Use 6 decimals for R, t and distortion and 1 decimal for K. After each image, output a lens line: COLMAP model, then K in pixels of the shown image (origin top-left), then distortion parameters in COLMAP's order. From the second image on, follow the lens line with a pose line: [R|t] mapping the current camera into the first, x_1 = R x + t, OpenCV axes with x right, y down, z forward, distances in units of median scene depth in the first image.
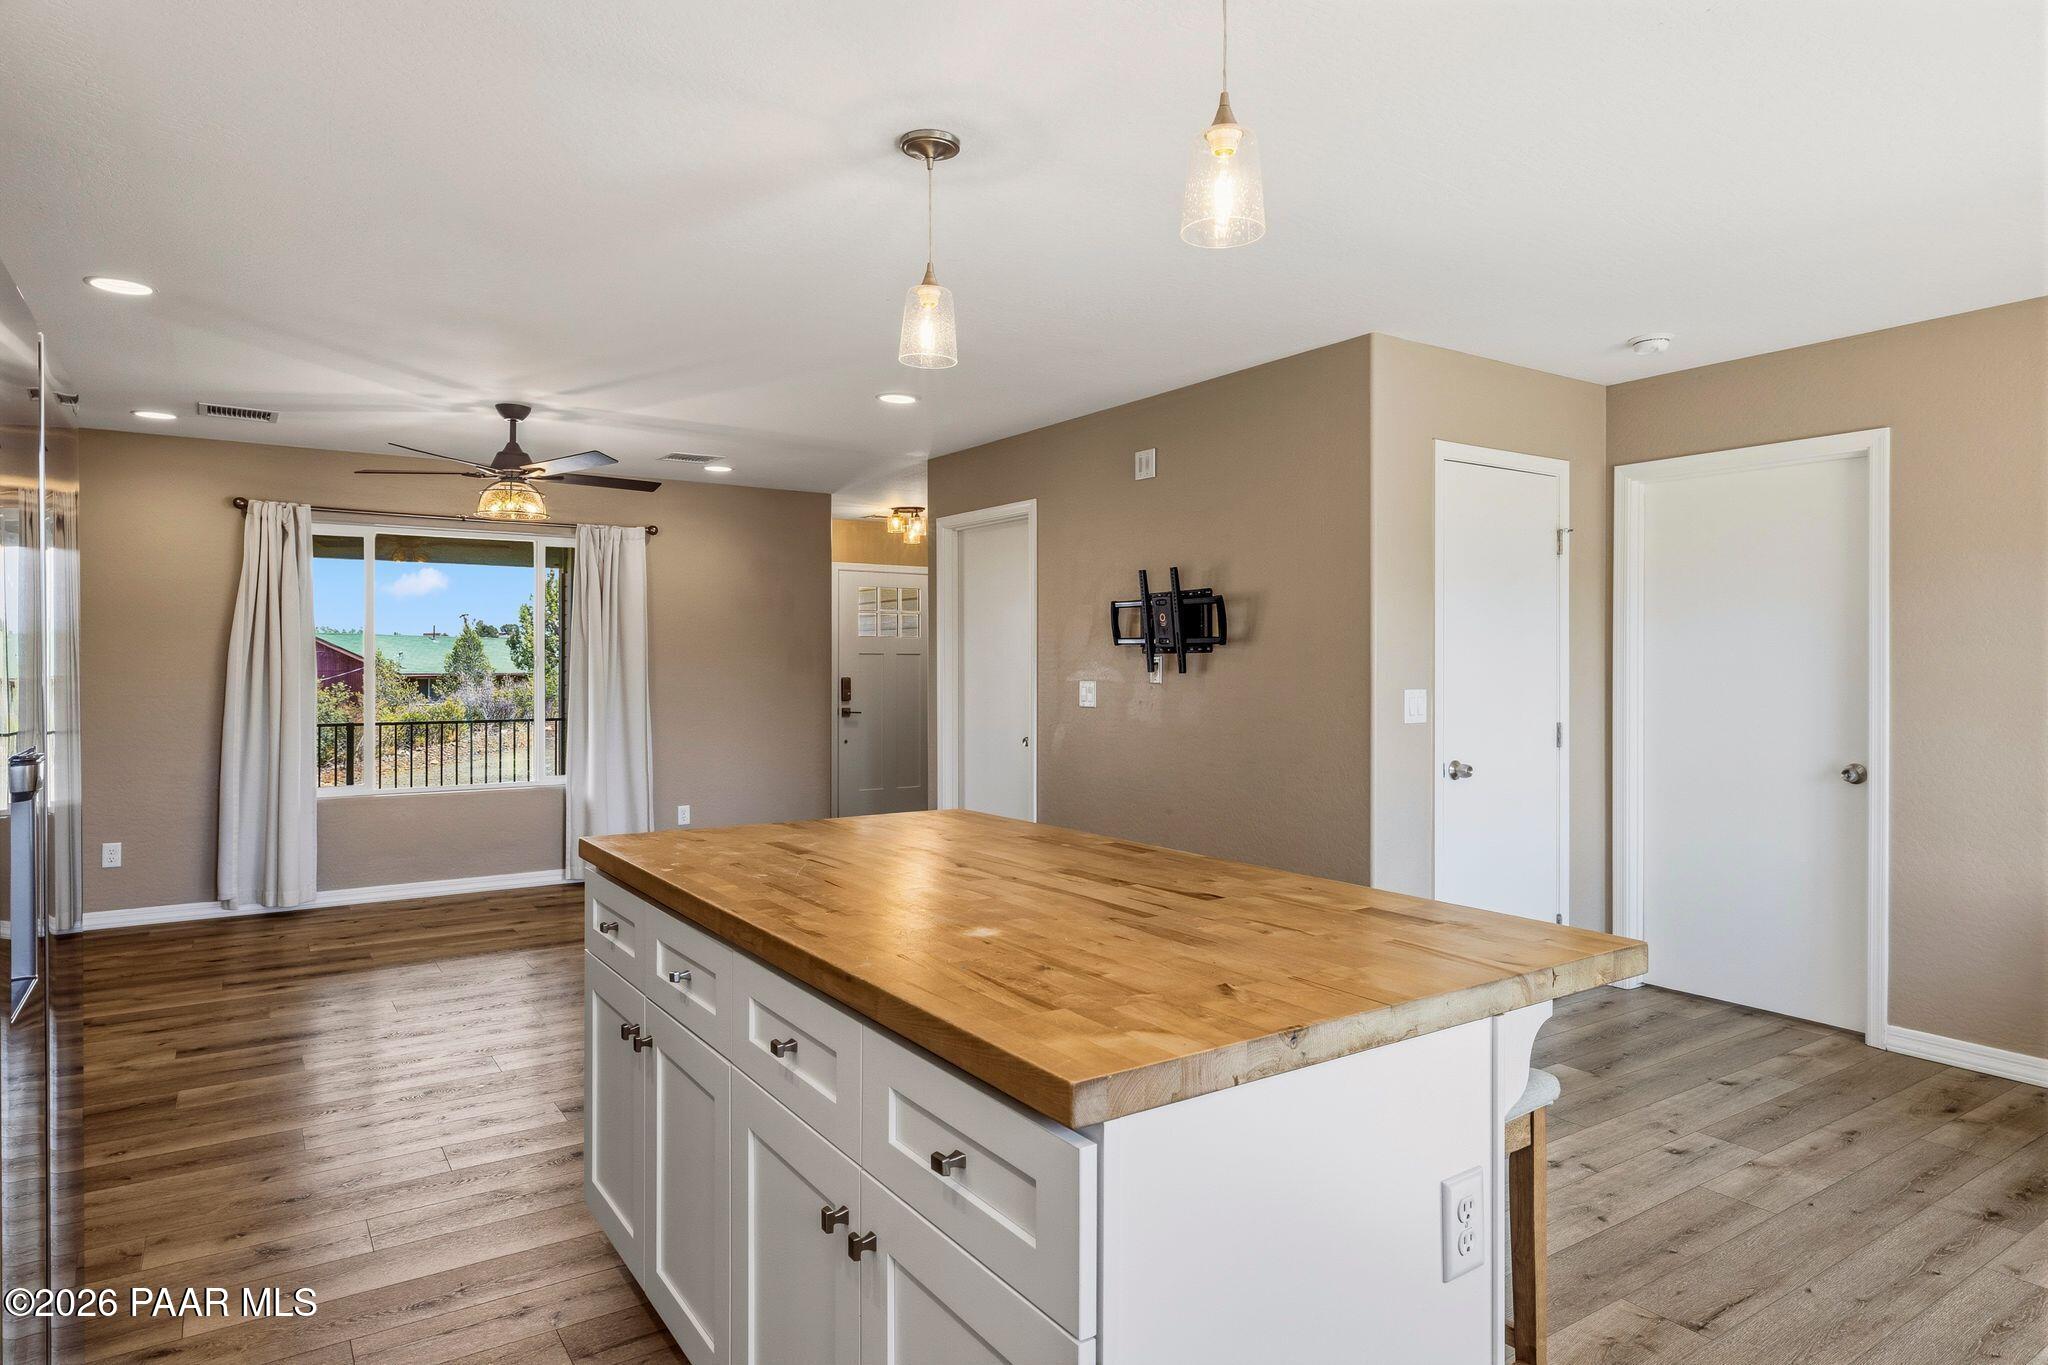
lens RADIAL K [[1171.8, 0, 1029.3], [0, 1171.8, 670.5], [0, 0, 1]] dist [0.000626, 0.001486]
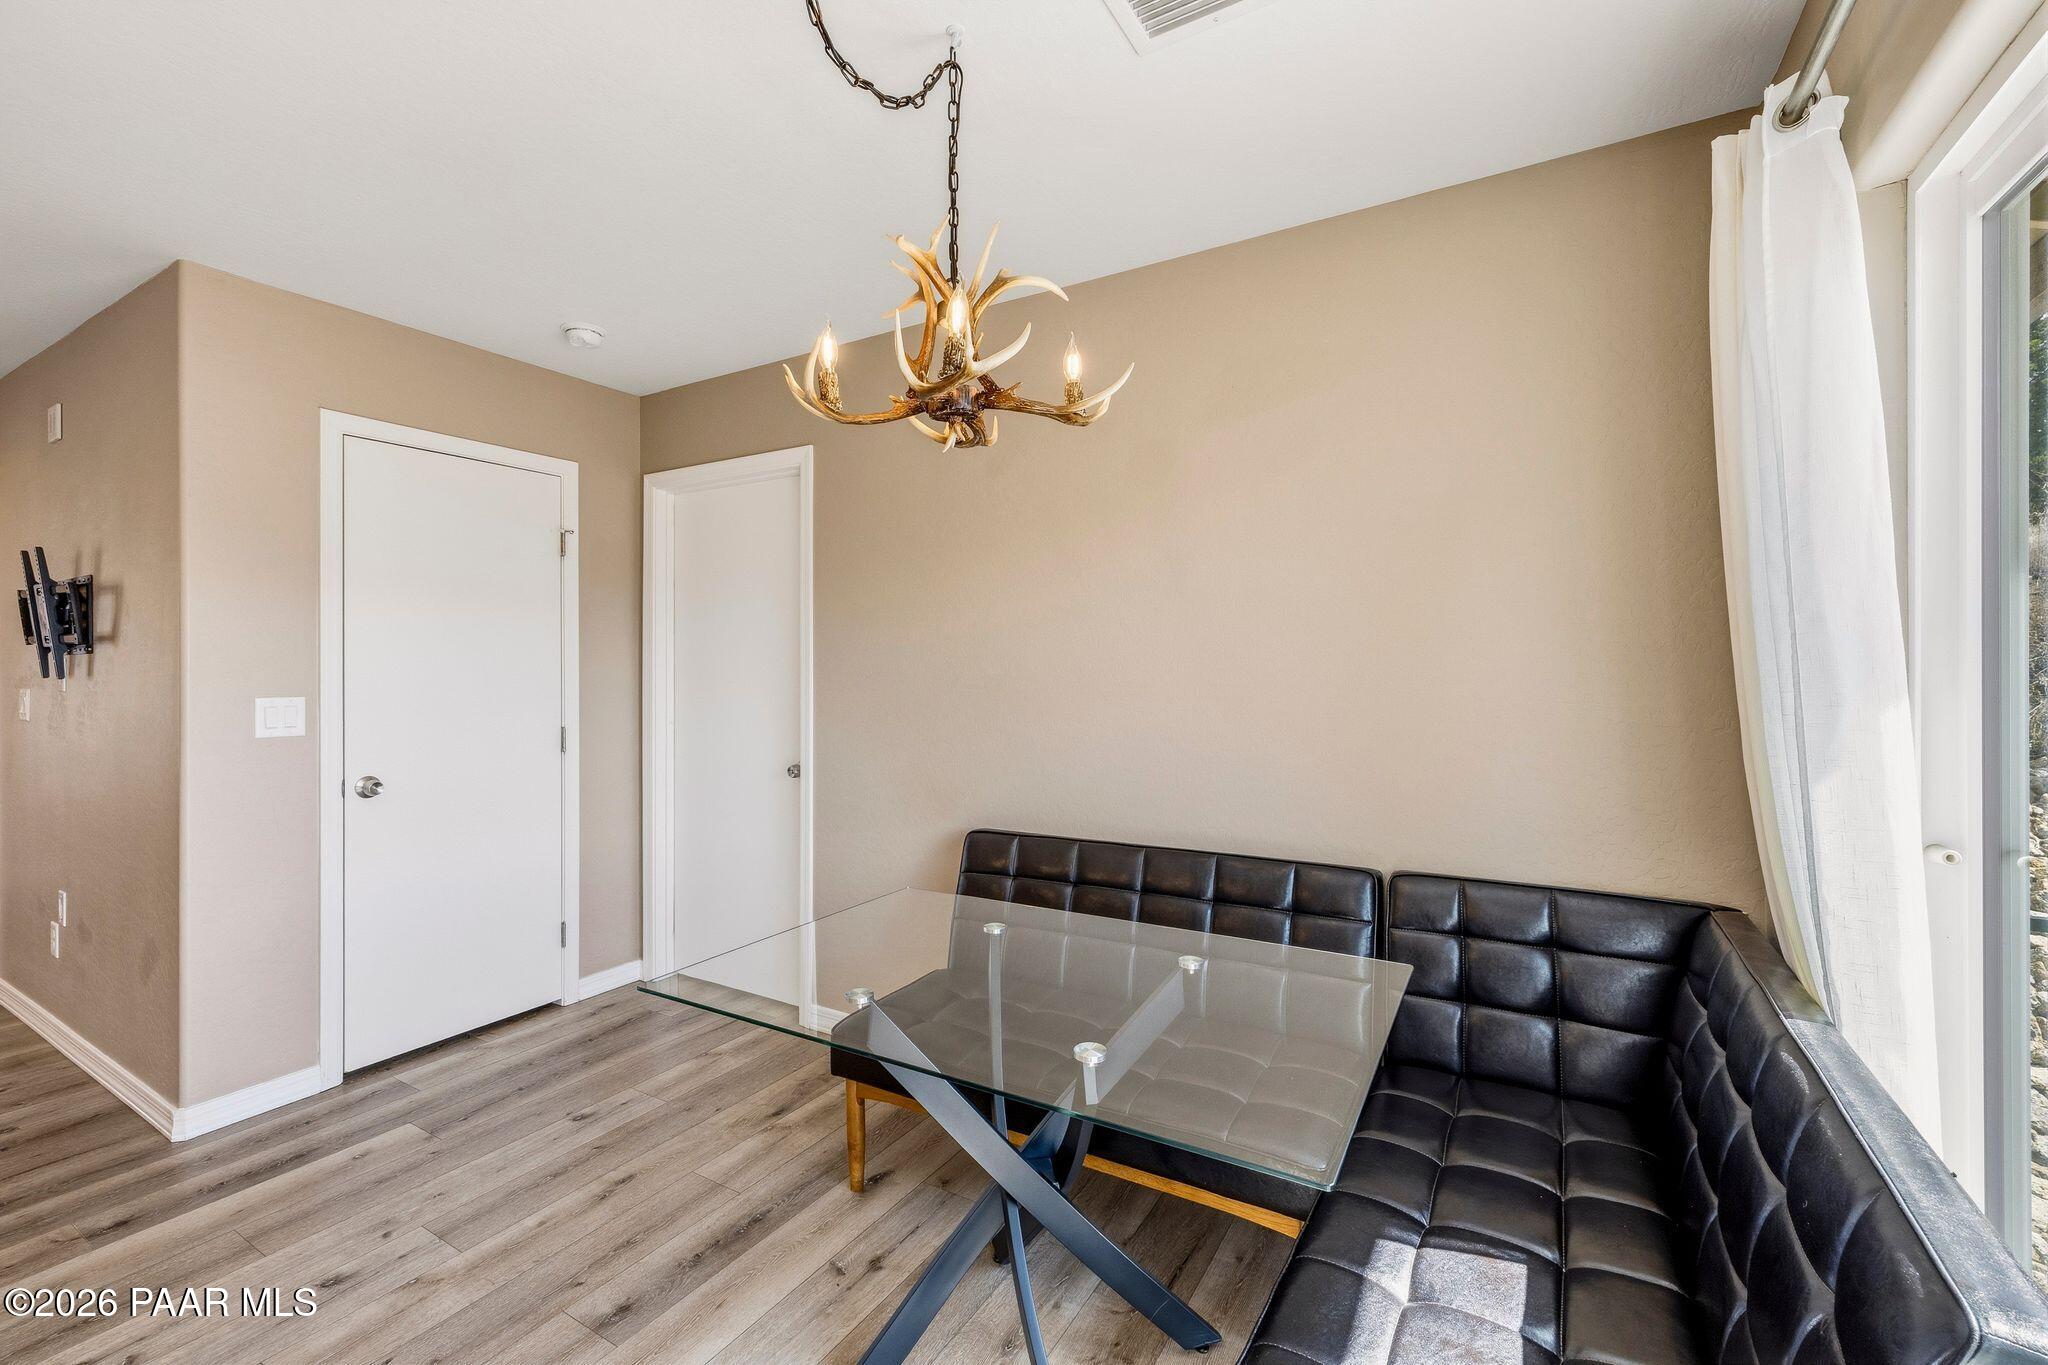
lens RADIAL K [[858.7, 0, 1012.8], [0, 858.7, 674.1], [0, 0, 1]] dist [0.001984, 0.001047]
pose [[0.905764, -0.003983, 0.423763, 0.566991], [0.002683, 0.999990, 0.003663, -0.001990], [-0.423773, -0.002181, 0.905766, 0.216284]]
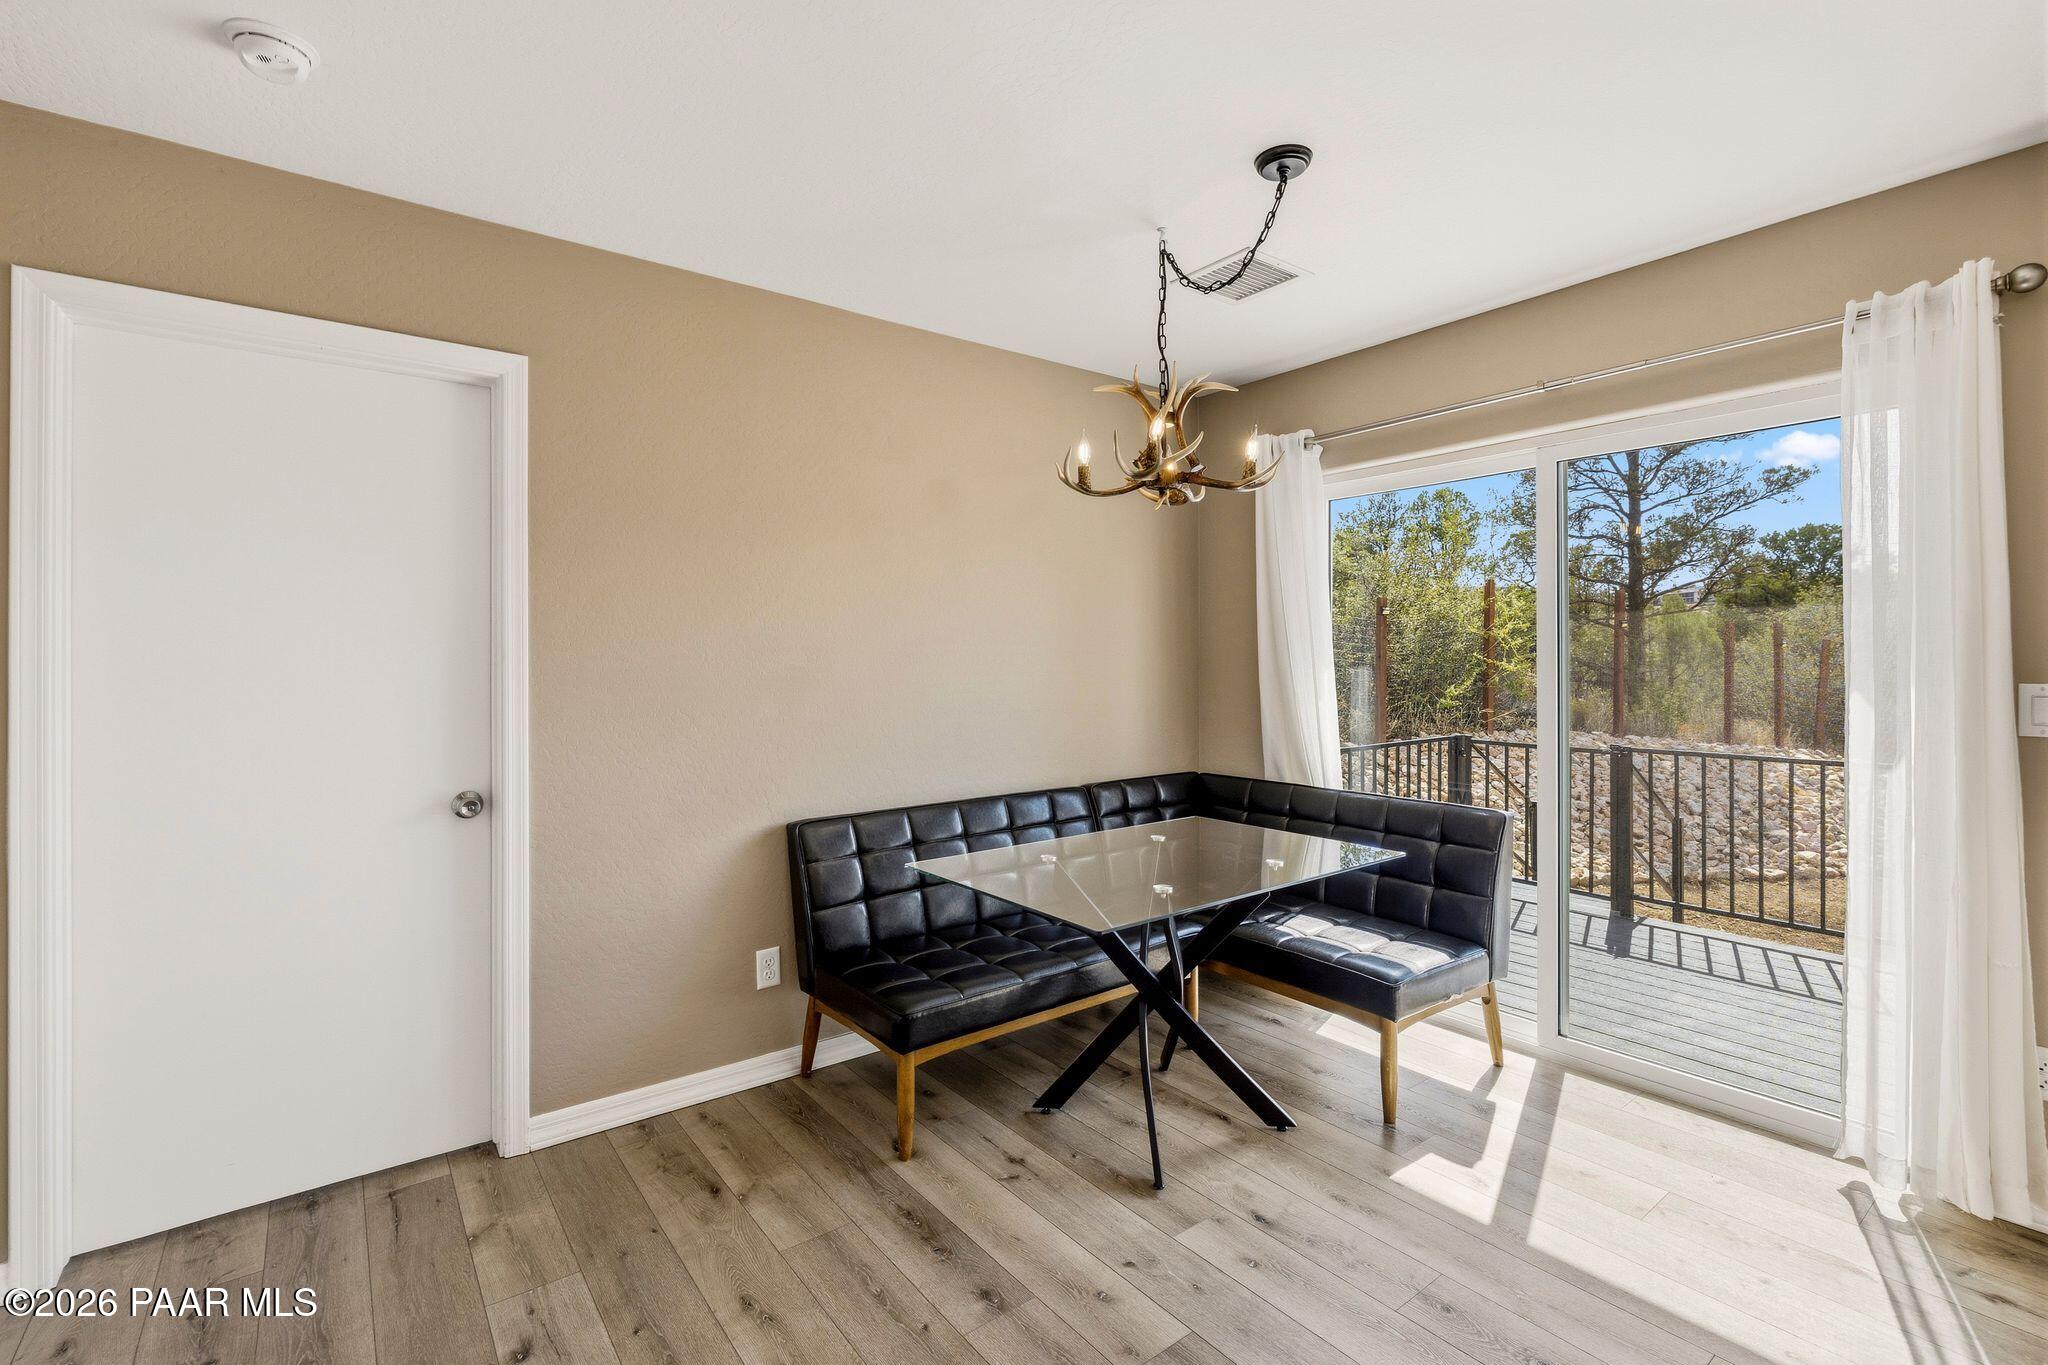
lens RADIAL K [[941.8, 0, 1029.6], [0, 941.8, 636.6], [0, 0, 1]] dist [0.000303, -0.000093]
pose [[-0.062469, 0.003870, 0.998039, 0.082338], [0.000967, 0.999992, -0.003817, -0.016769], [-0.998046, 0.000726, -0.062472, 0.703377]]
